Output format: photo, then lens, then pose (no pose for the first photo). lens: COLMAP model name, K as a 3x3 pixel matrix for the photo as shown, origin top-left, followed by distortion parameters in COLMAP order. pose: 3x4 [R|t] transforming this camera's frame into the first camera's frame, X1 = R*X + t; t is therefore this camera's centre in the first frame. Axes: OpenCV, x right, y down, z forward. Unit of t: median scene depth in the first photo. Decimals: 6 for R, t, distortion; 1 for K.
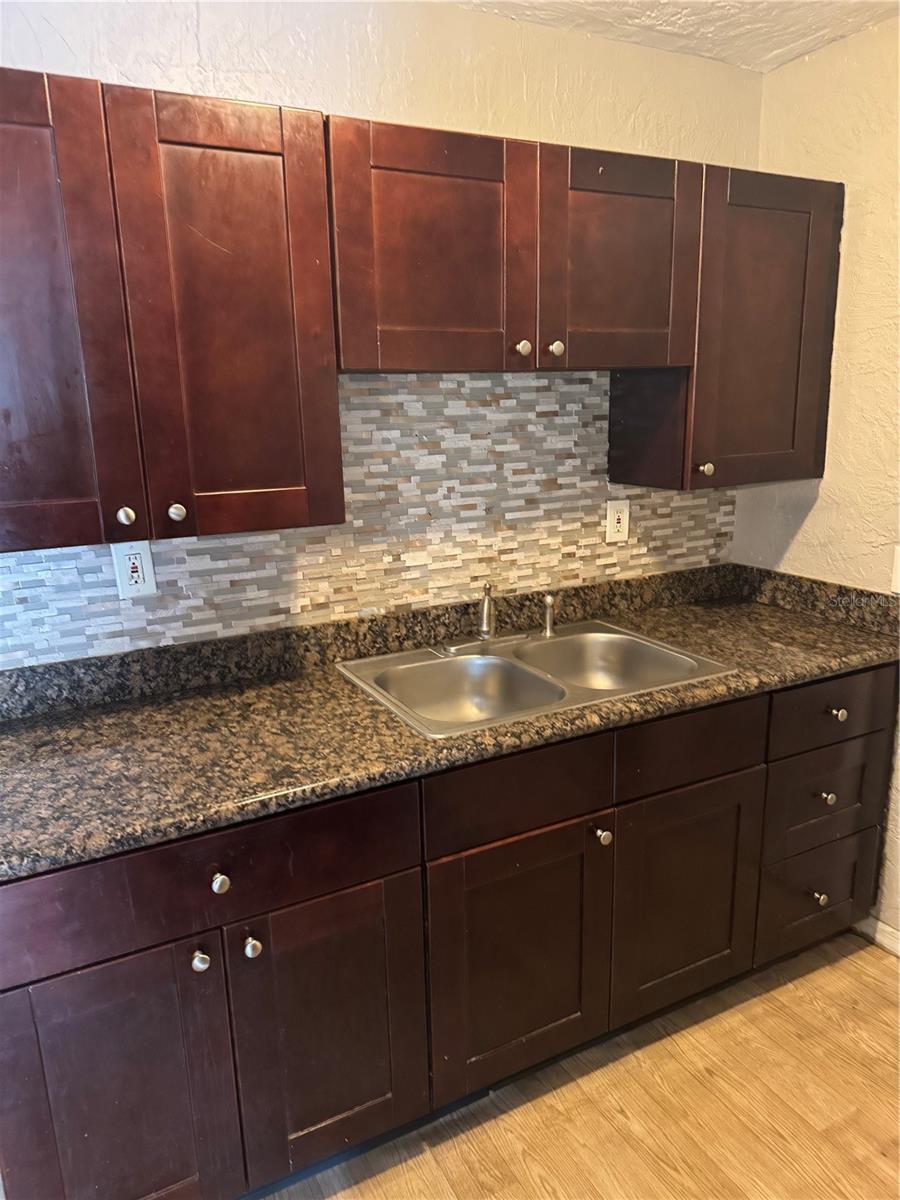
lens RADIAL K [[852.2, 0, 450.0], [0, 852.2, 600.0], [0, 0, 1]] dist [0.108097, -0.149319]
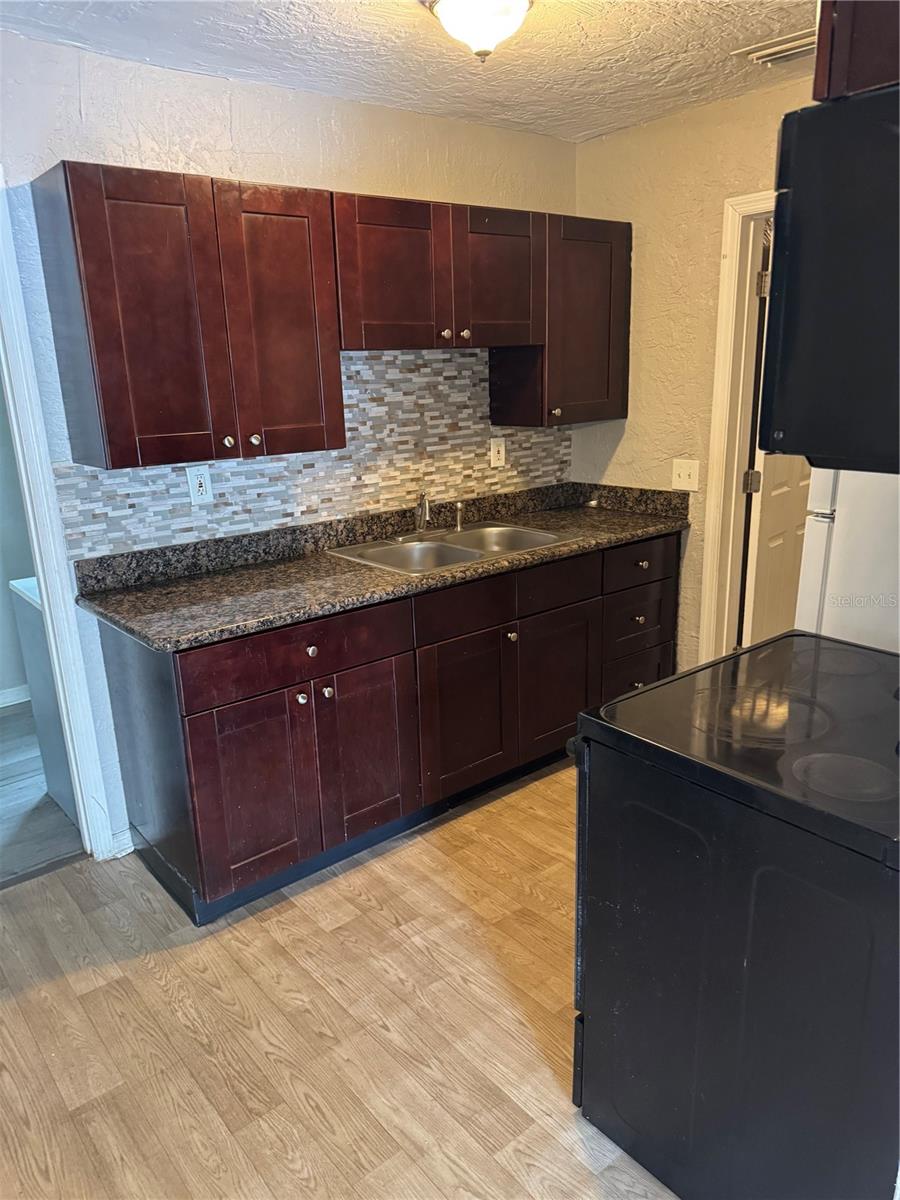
lens RADIAL K [[854.9, 0, 450.0], [0, 854.9, 600.0], [0, 0, 1]] dist [0.116499, -0.001132]
pose [[0.978955, -0.066210, 0.193035, -0.204631], [0.060678, 0.997563, 0.034438, 0.116199], [-0.194845, -0.022000, 0.980587, -0.472695]]
